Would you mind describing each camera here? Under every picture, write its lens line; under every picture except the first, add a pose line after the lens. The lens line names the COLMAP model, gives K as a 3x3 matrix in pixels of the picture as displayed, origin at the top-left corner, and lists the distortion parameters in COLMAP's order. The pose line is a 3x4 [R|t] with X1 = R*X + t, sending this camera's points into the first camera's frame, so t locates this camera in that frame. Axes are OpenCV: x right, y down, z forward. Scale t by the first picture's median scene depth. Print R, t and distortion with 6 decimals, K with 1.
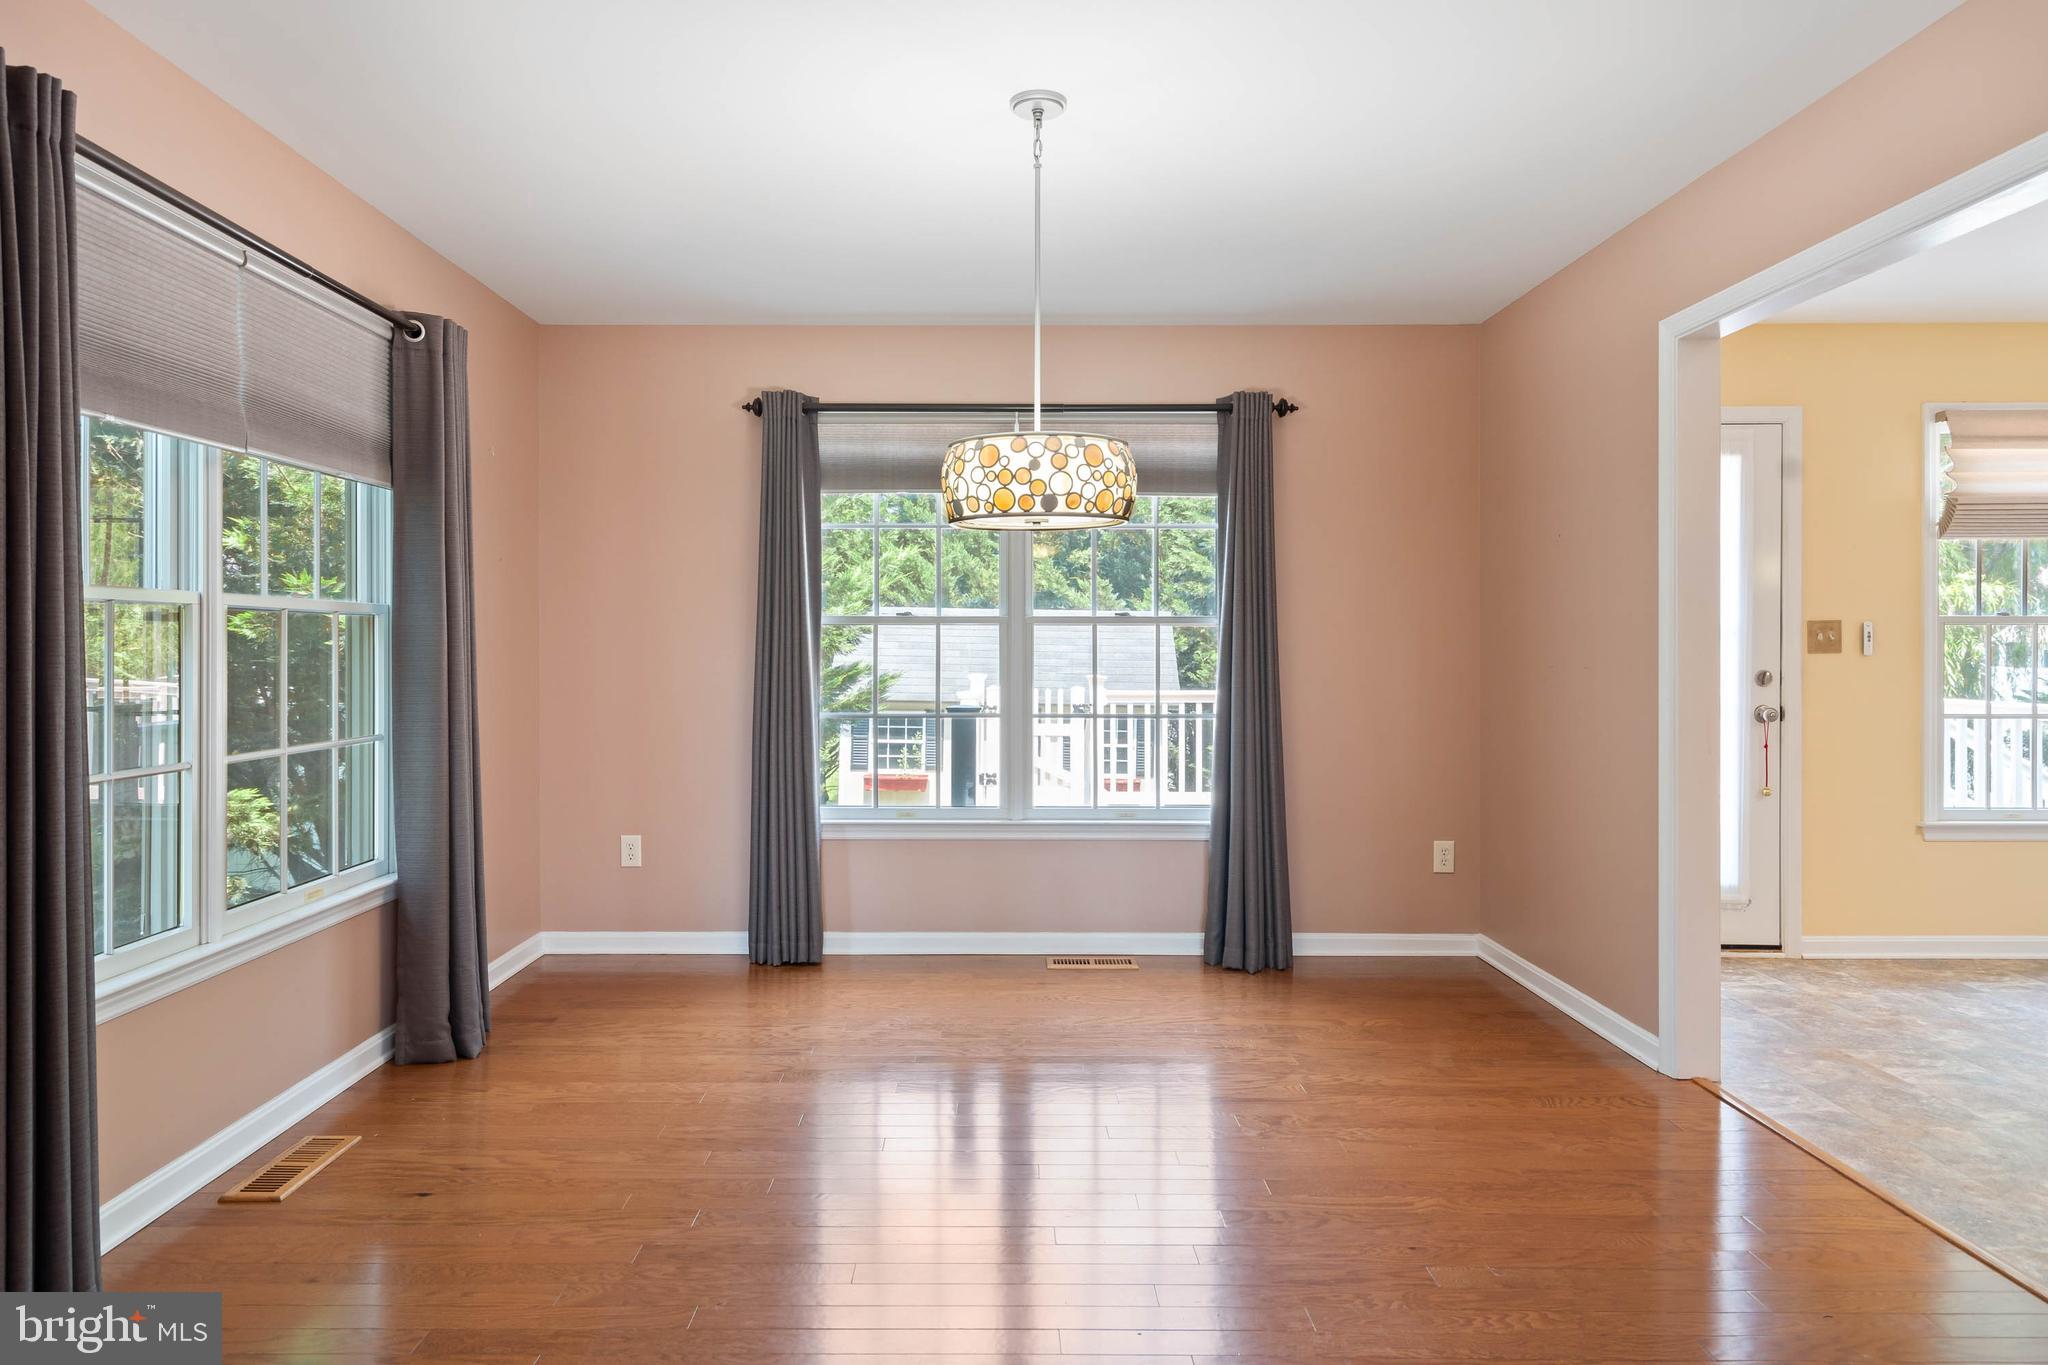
lens RADIAL K [[1233.8, 0, 984.2], [0, 1233.8, 657.5], [0, 0, 1]] dist [0.001825, 0.001234]
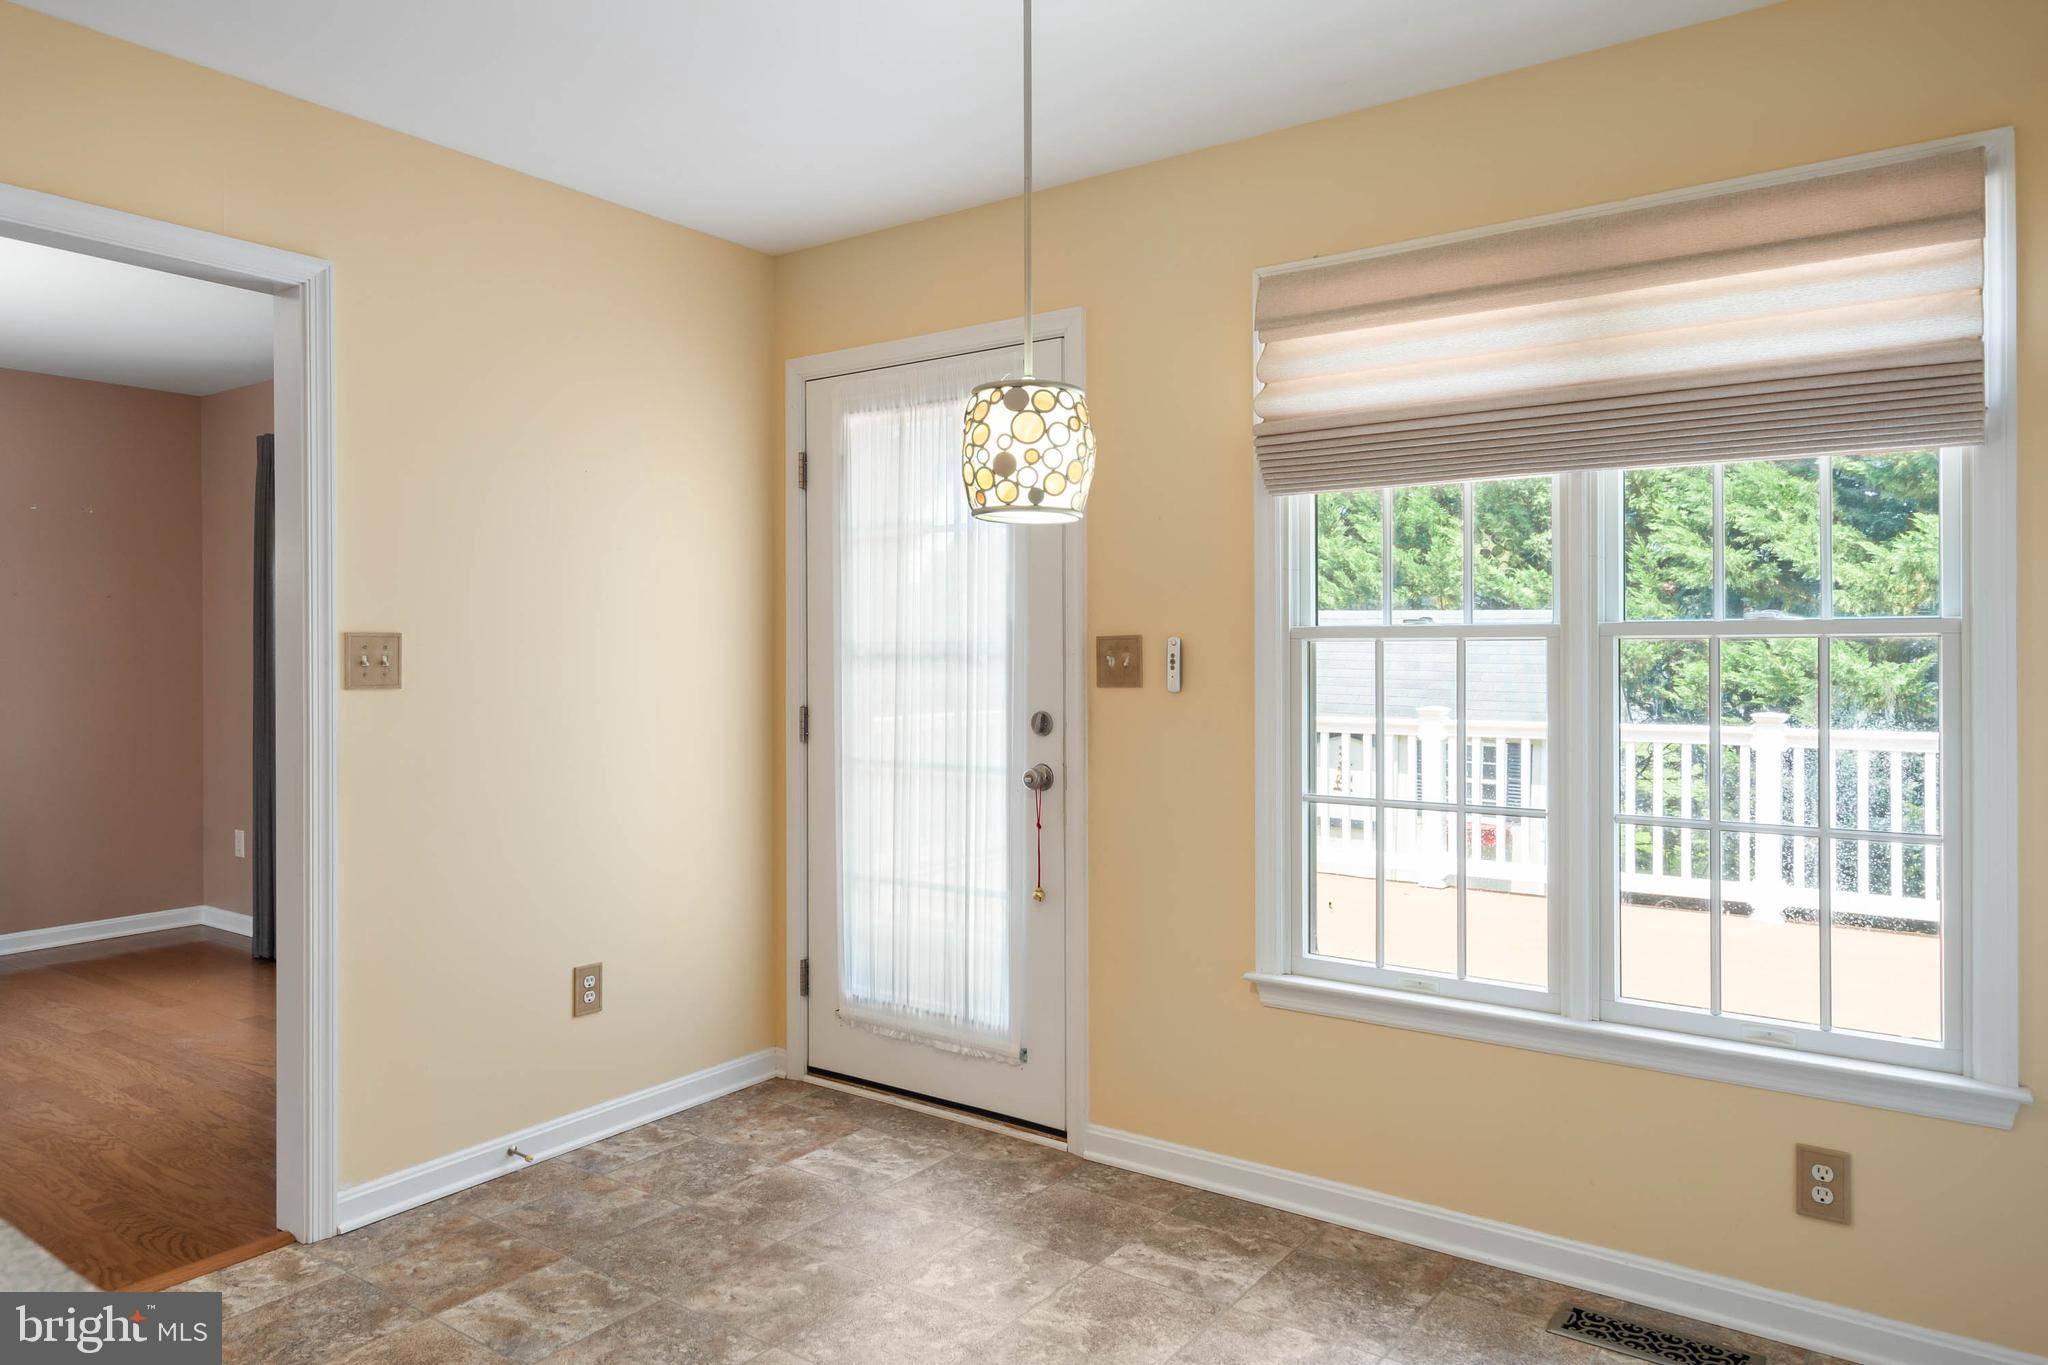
lens RADIAL K [[1320.1, 0, 1030.1], [0, 1320.1, 651.6], [0, 0, 1]] dist [0.009330, 0.003122]
pose [[0.817217, -0.000905, -0.576330, 1.038959], [-0.002393, 0.999985, -0.004963, -0.018398], [0.576325, 0.005435, 0.817202, 0.415759]]
